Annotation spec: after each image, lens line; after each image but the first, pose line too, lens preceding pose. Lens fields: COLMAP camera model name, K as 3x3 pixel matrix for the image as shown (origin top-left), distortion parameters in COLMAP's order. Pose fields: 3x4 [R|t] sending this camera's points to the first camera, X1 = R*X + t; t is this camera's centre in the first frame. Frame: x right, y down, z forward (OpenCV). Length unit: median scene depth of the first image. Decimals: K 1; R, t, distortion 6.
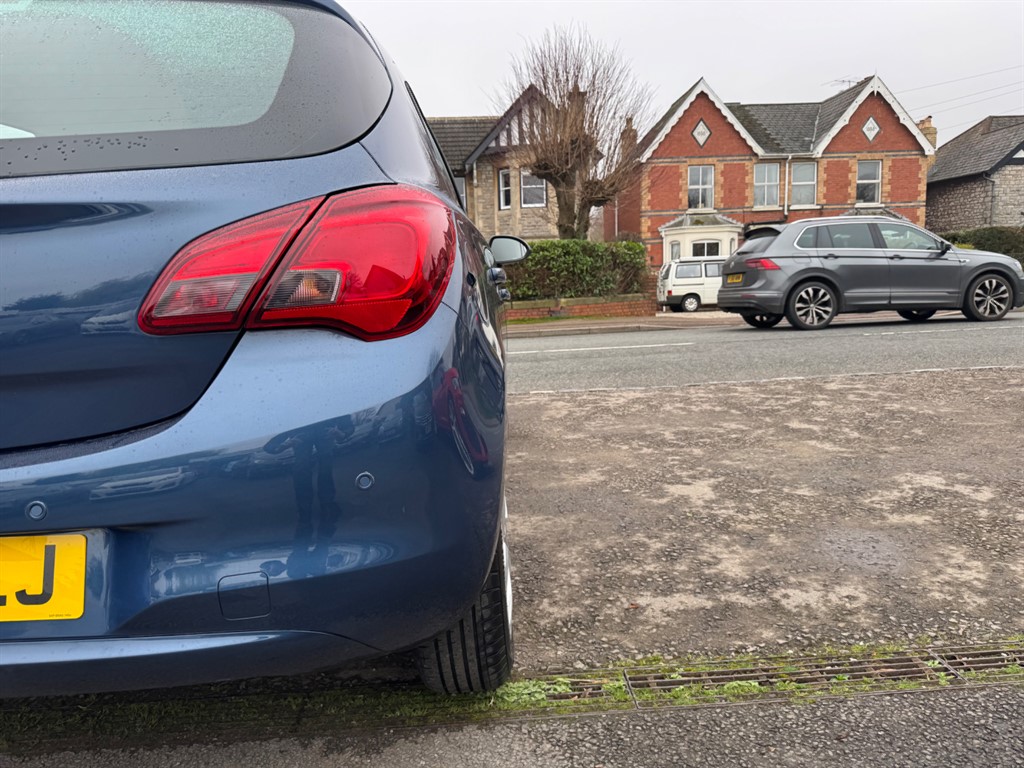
lens RADIAL K [[722.4, 0, 503.5], [0, 722.4, 385.1], [0, 0, 1]] dist [0.045260, -0.060210]
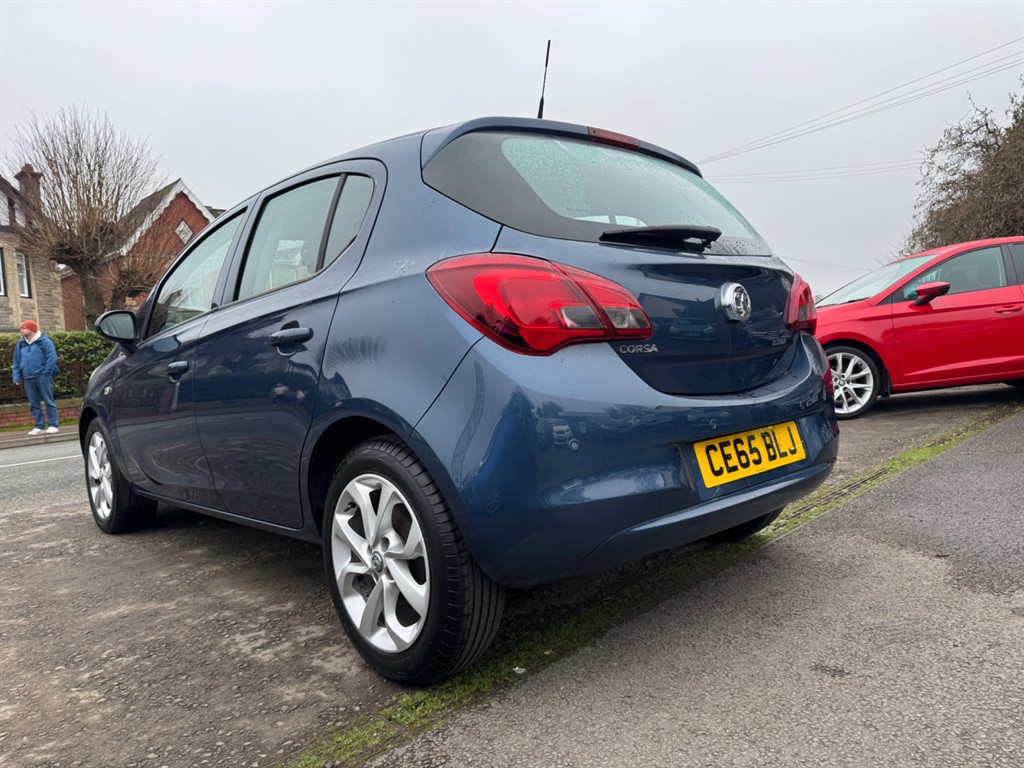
lens RADIAL K [[725.7, 0, 516.7], [0, 725.7, 376.6], [0, 0, 1]] dist [0.041281, -0.039991]
pose [[0.727957, -0.031720, 0.684888, -0.887774], [0.132454, 0.986617, -0.095089, 0.057933], [-0.672707, 0.159937, 0.722417, -0.006895]]
